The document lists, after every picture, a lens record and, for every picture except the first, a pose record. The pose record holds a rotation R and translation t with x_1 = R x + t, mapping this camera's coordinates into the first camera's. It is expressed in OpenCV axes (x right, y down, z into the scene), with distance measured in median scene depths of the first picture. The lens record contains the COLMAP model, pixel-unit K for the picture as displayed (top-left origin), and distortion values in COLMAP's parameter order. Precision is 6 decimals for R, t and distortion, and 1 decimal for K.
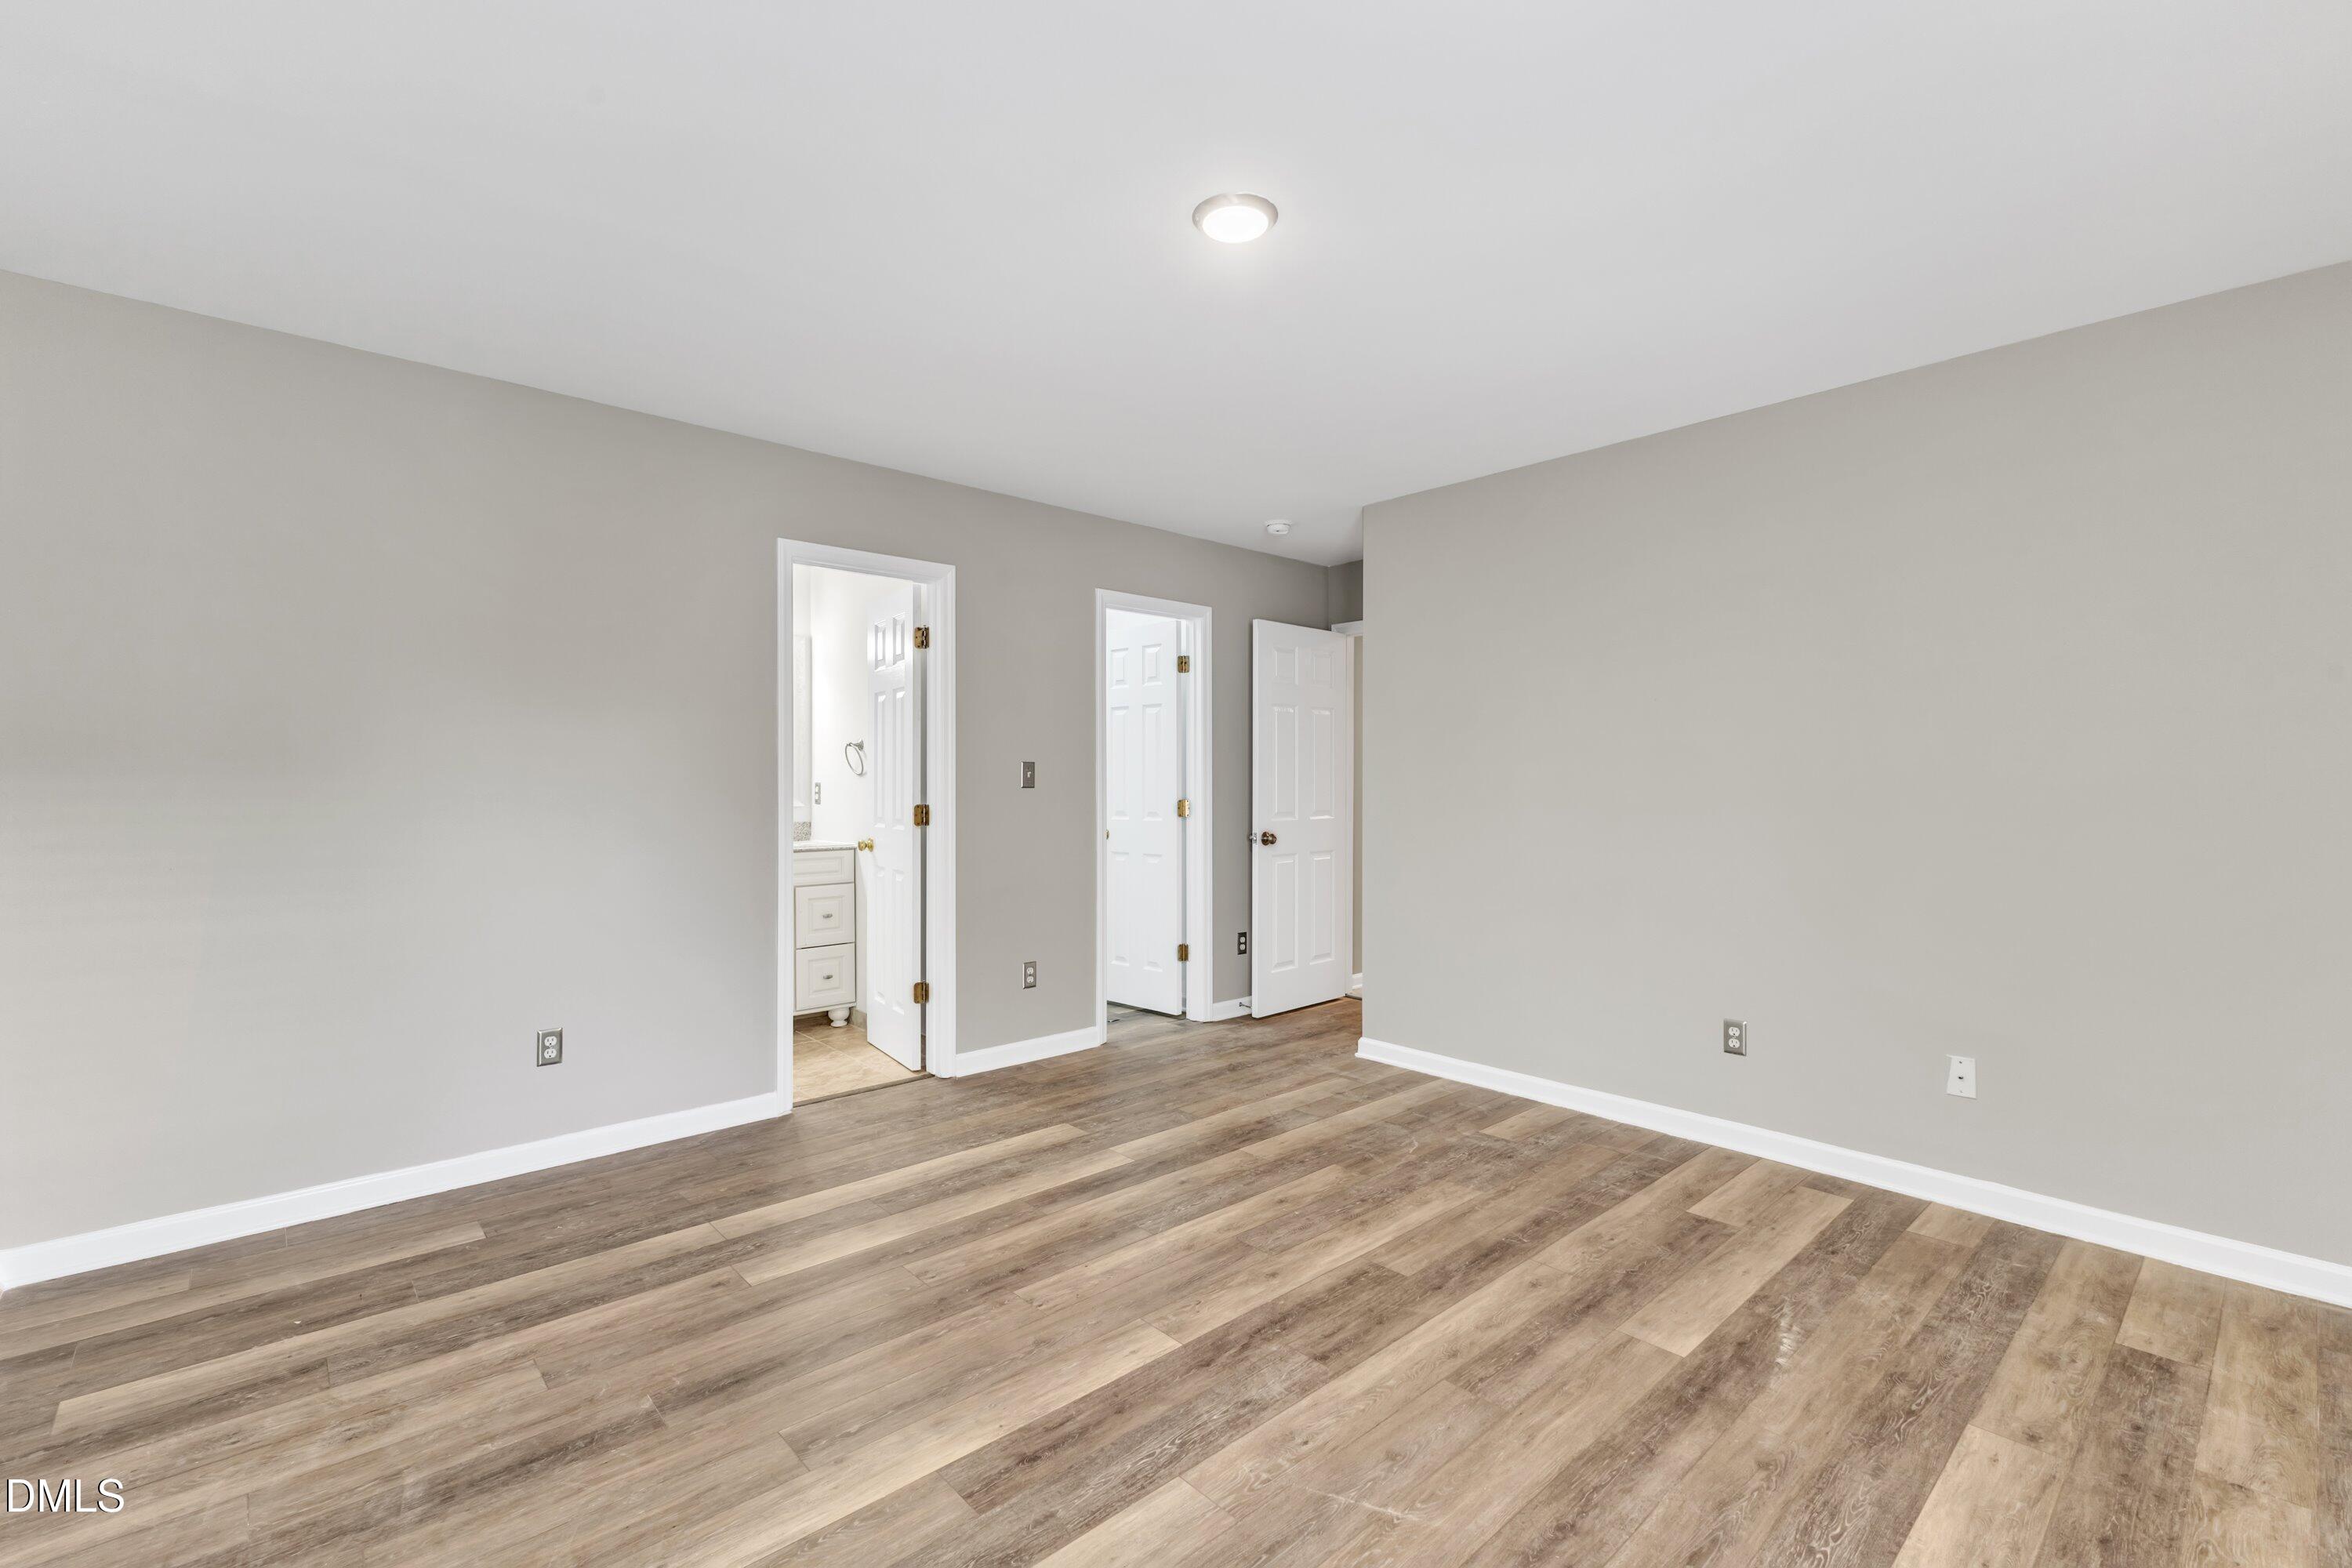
lens RADIAL K [[1009.4, 0, 1177.6], [0, 1009.4, 782.6], [0, 0, 1]] dist [0.012963, -0.003165]
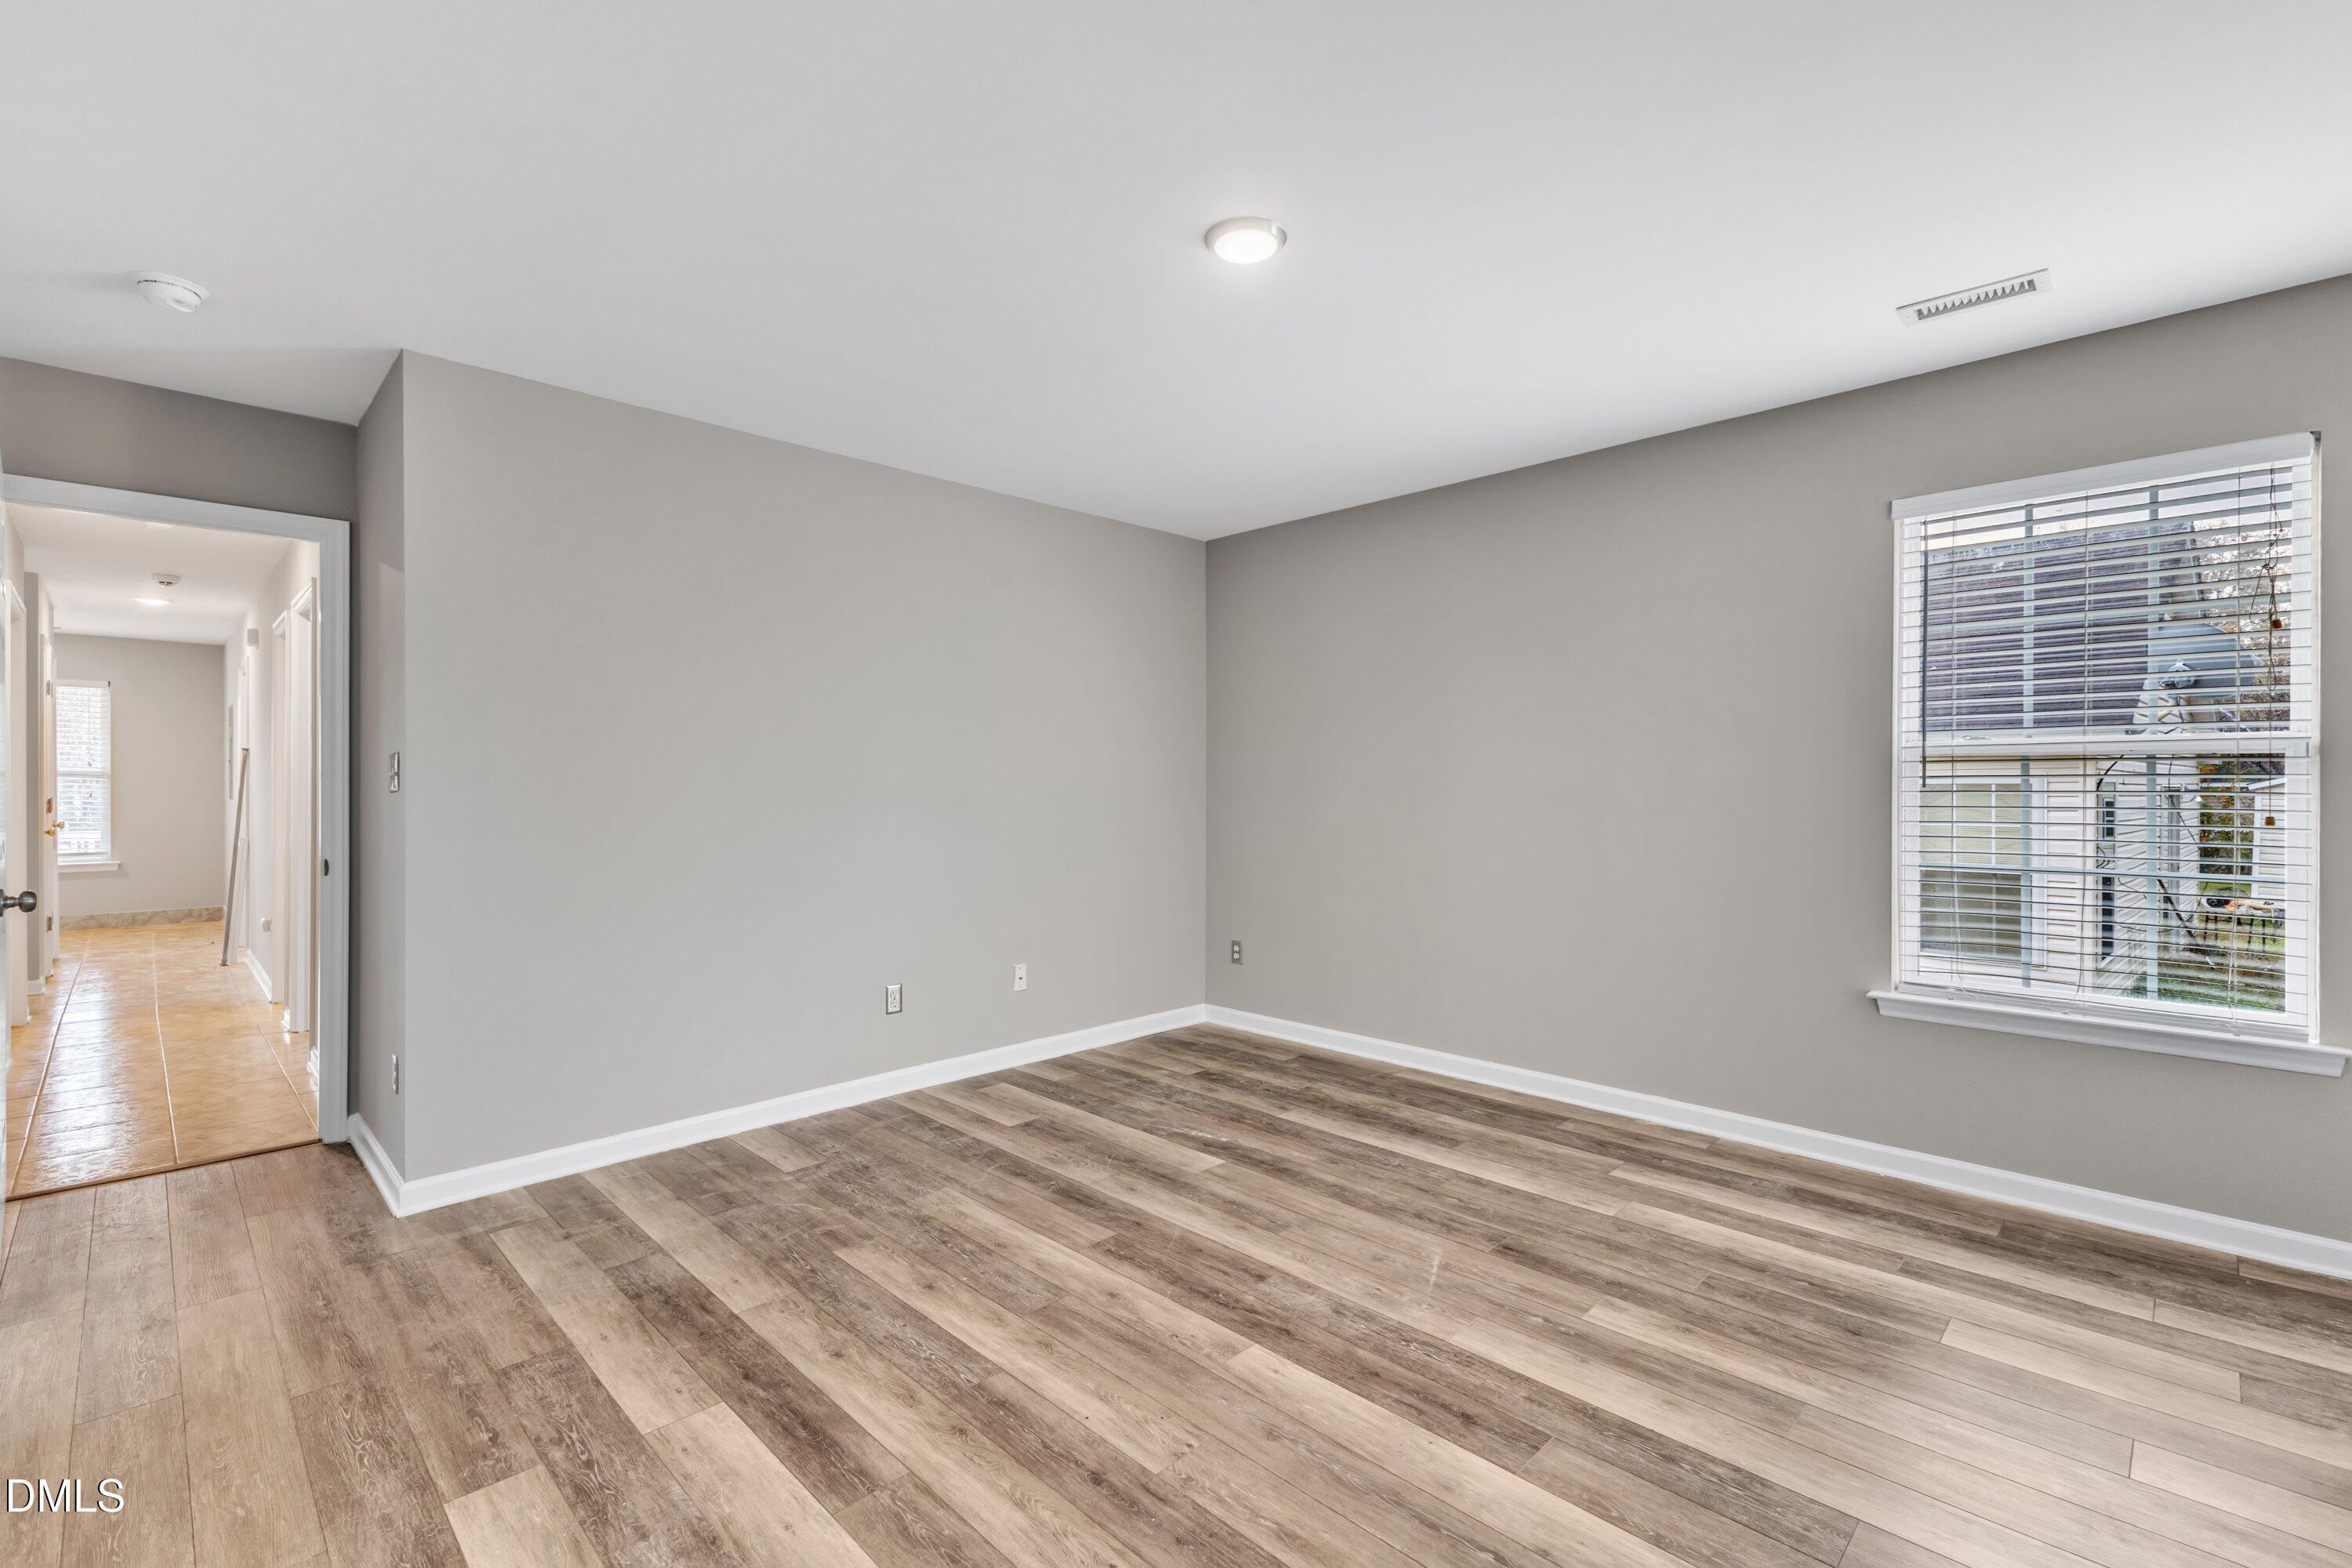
lens RADIAL K [[1009.4, 0, 1177.6], [0, 1009.4, 782.6], [0, 0, 1]] dist [0.012963, -0.003165]
pose [[-0.039054, -0.000265, 0.999237, -0.785245], [0.002262, 0.999997, 0.000354, 0.000201], [-0.999235, 0.002274, -0.039053, 0.882938]]
